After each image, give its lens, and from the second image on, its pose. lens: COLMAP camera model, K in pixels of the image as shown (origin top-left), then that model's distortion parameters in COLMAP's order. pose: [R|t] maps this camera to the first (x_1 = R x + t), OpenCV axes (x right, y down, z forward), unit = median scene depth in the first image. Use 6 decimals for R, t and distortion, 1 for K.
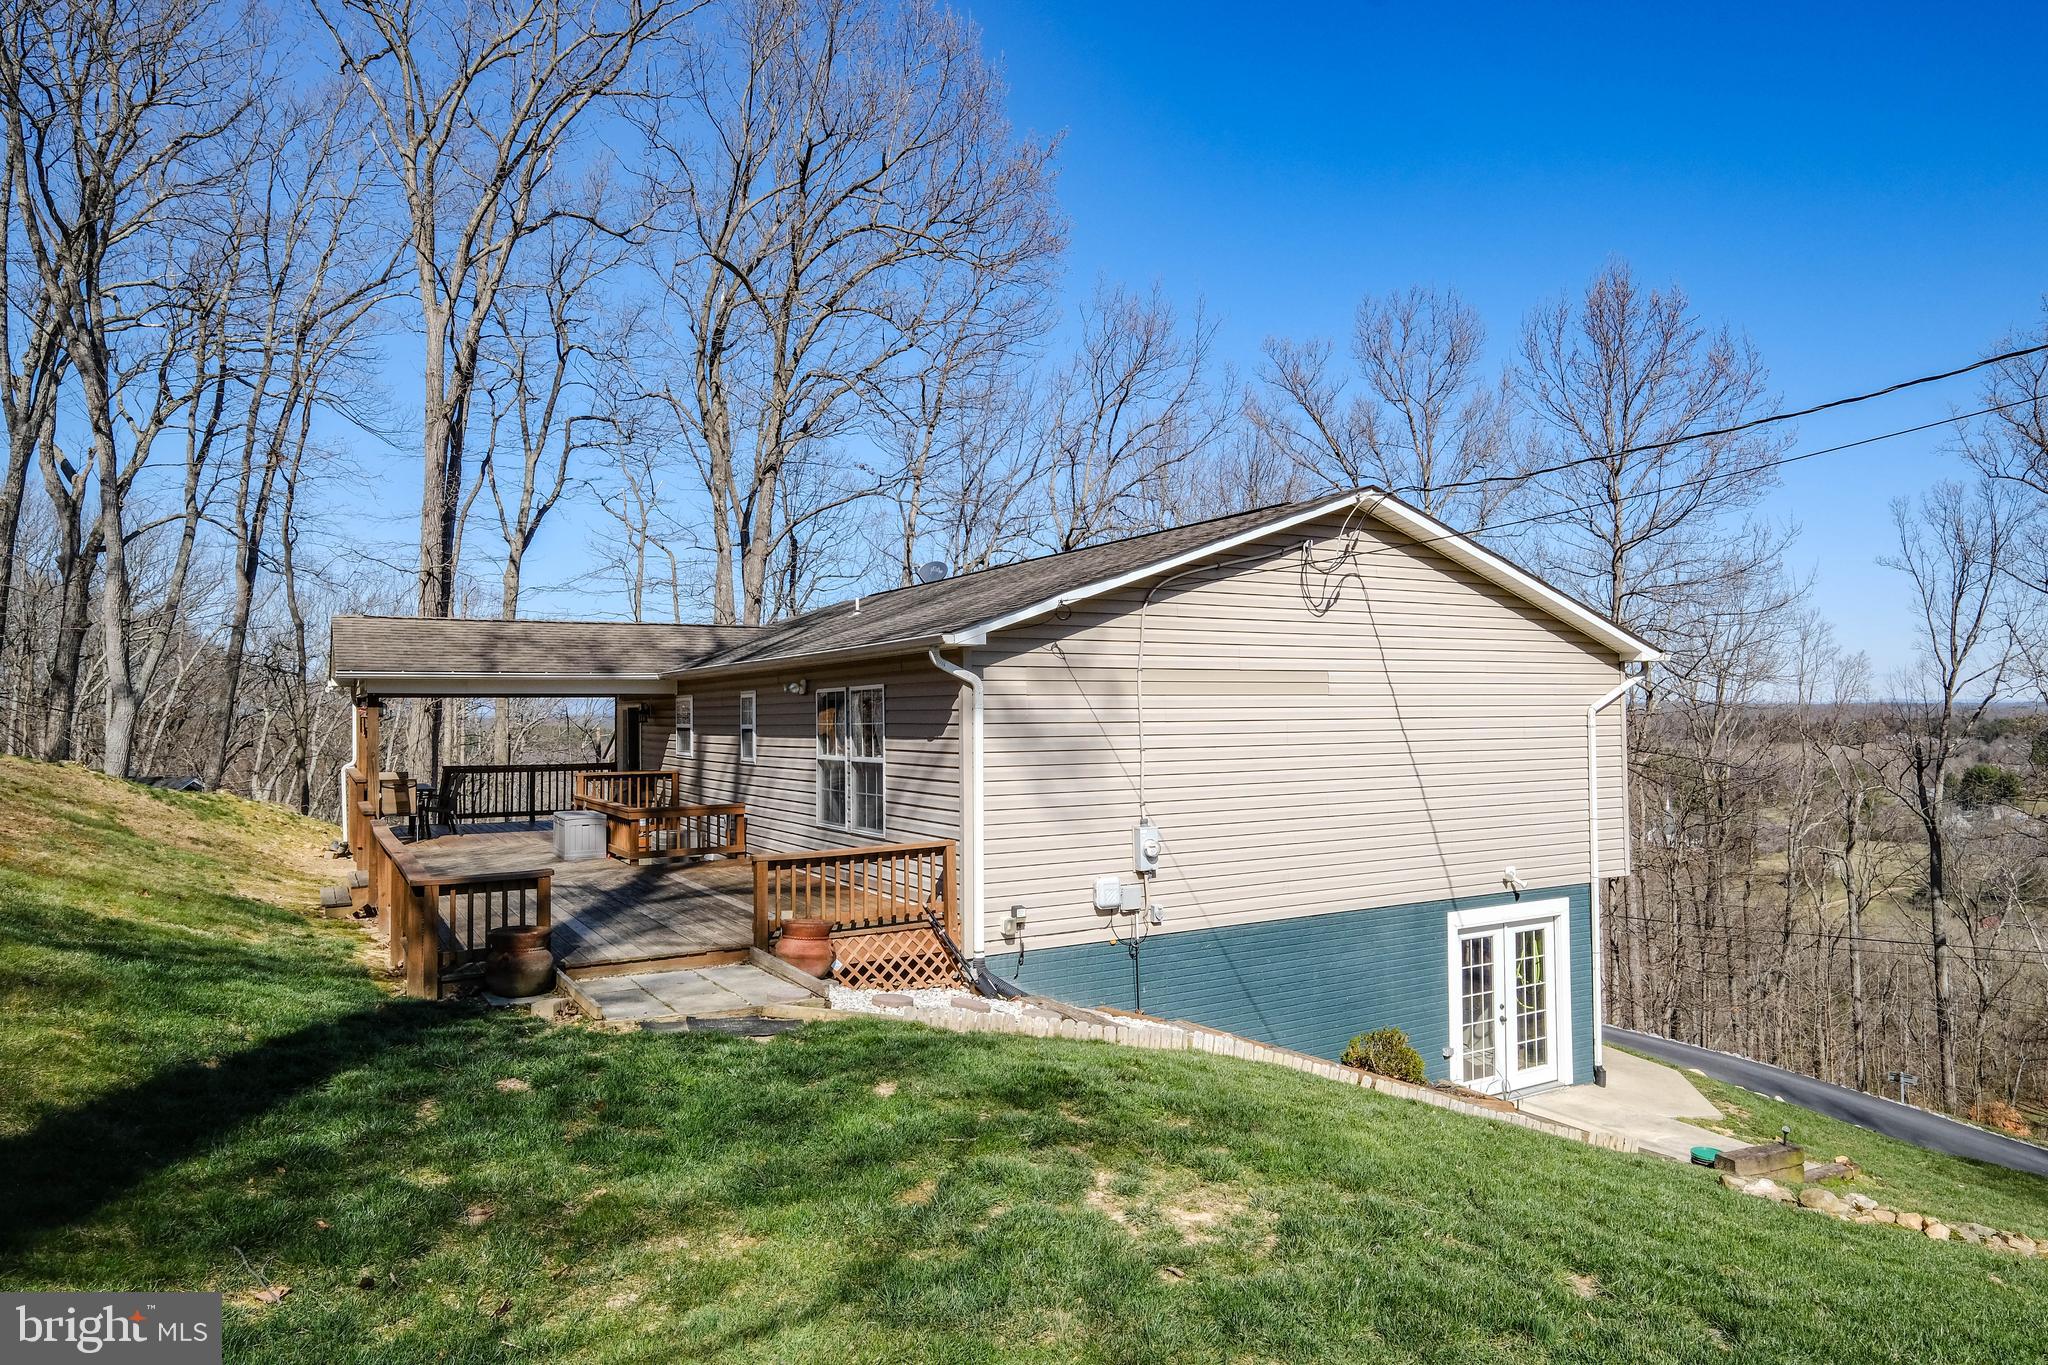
lens RADIAL K [[1225.8, 0, 1024.0], [0, 1225.8, 682.5], [0, 0, 1]] dist [0.003161, 0.002182]
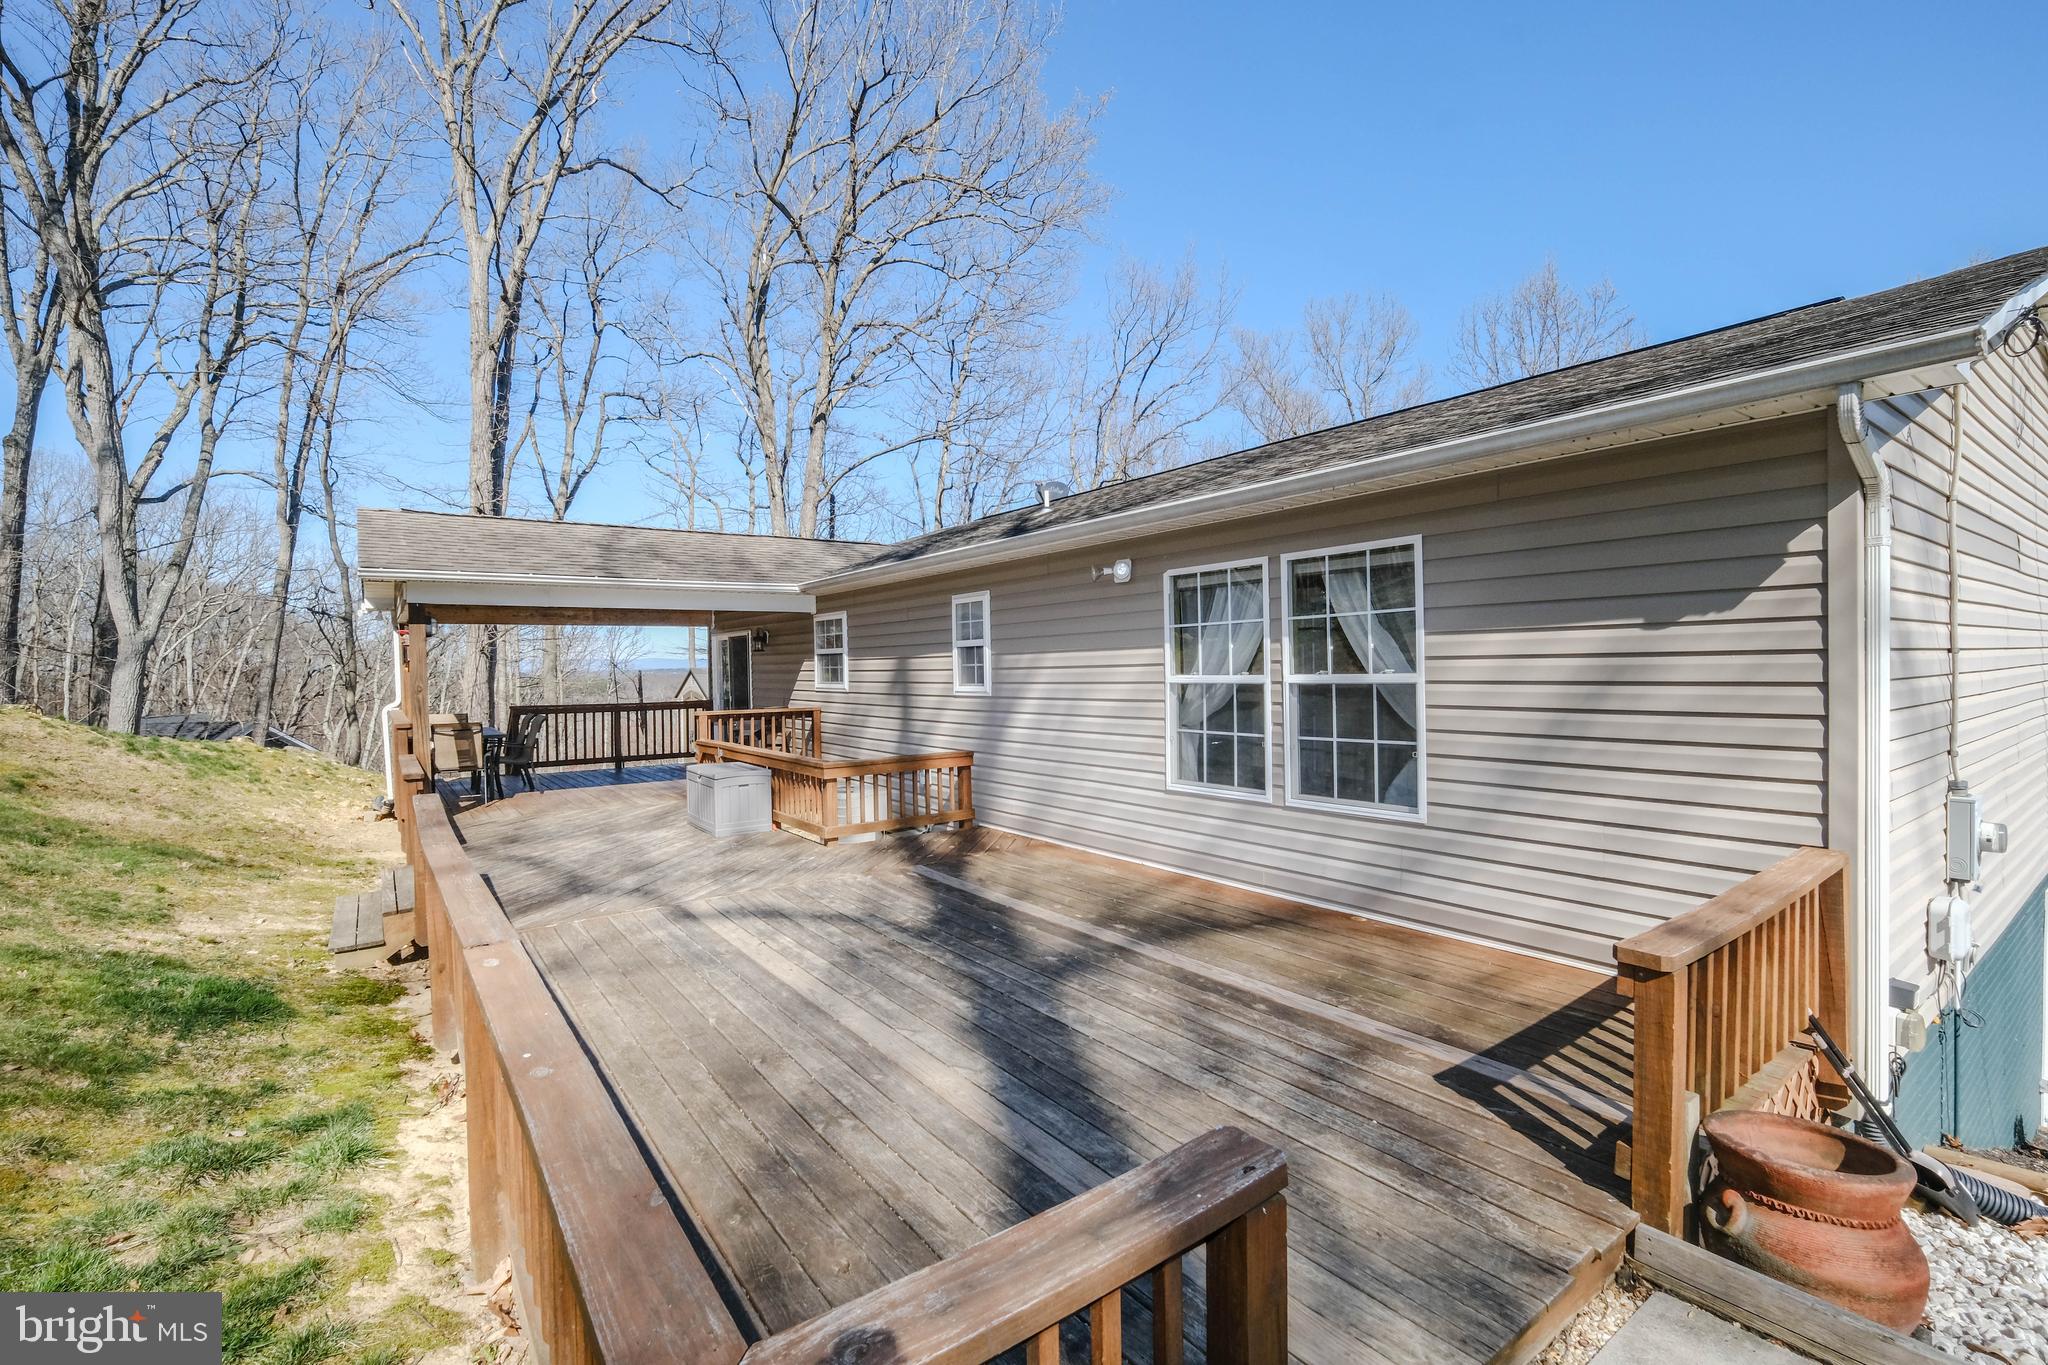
lens RADIAL K [[891.2, 0, 1024.0], [0, 891.2, 682.5], [0, 0, 1]] dist [-0.009377, 0.000695]
pose [[0.994611, -0.010901, 0.103100, -0.264190], [0.006257, 0.998956, 0.045258, 0.037636], [-0.103486, -0.044369, 0.993641, 0.508981]]
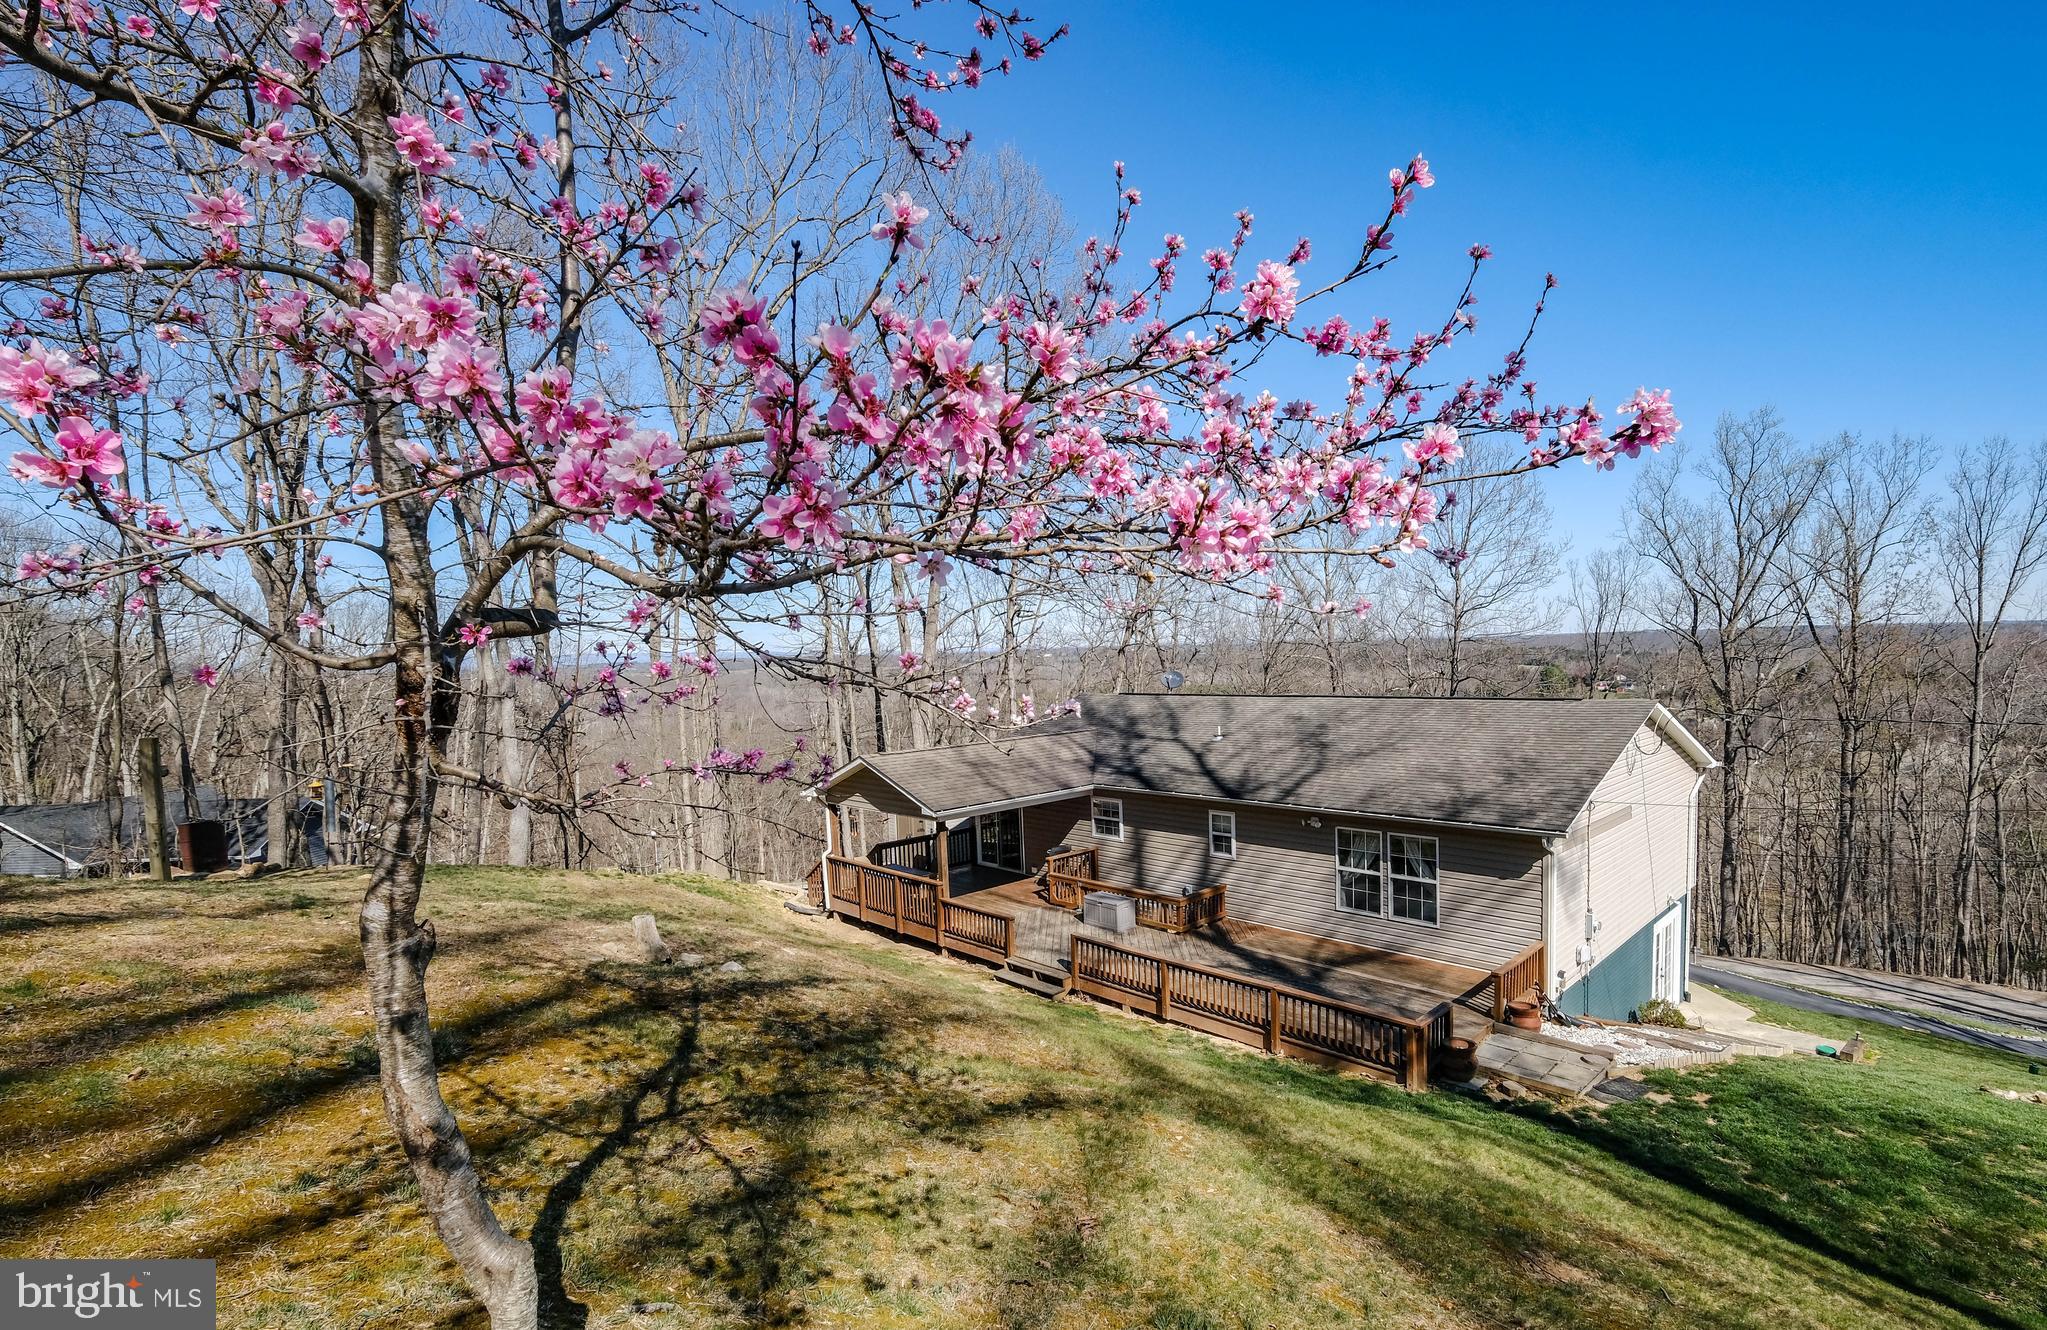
lens RADIAL K [[923.5, 0, 1102.4], [0, 923.5, 743.6], [0, 0, 1]] dist [-0.000104, 0.000085]
pose [[0.961468, -0.042987, 0.271535, -0.717793], [0.012150, 0.993378, 0.114244, -0.221978], [-0.274648, -0.106542, 0.955624, -0.049282]]
